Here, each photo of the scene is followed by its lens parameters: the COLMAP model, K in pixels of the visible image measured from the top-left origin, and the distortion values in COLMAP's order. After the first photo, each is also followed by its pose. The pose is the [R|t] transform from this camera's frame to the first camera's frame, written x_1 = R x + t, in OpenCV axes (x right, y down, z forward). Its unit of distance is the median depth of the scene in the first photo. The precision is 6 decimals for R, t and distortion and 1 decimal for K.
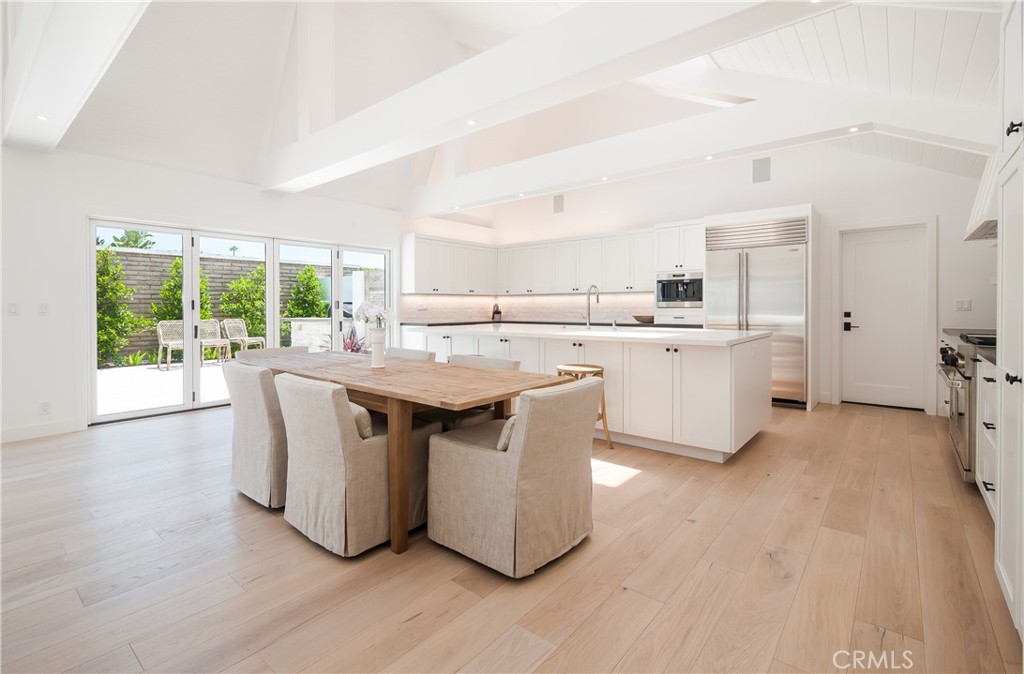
lens RADIAL K [[467.4, 0, 509.5], [0, 467.4, 318.5], [0, 0, 1]] dist [0.019327, -0.000129]
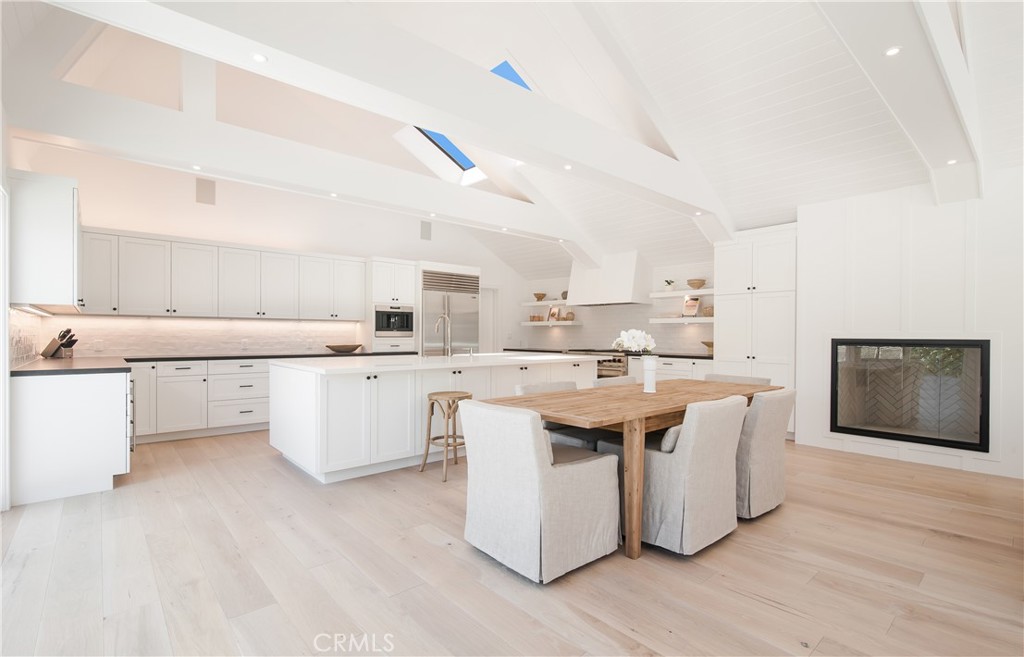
lens RADIAL K [[474.4, 0, 512.8], [0, 474.4, 335.8], [0, 0, 1]] dist [0.000069, 0.000417]
pose [[0.153660, 0.003138, 0.988119, -0.689298], [0.020480, 0.999770, -0.006360, -0.012811], [-0.987912, 0.021214, 0.153560, 0.546919]]
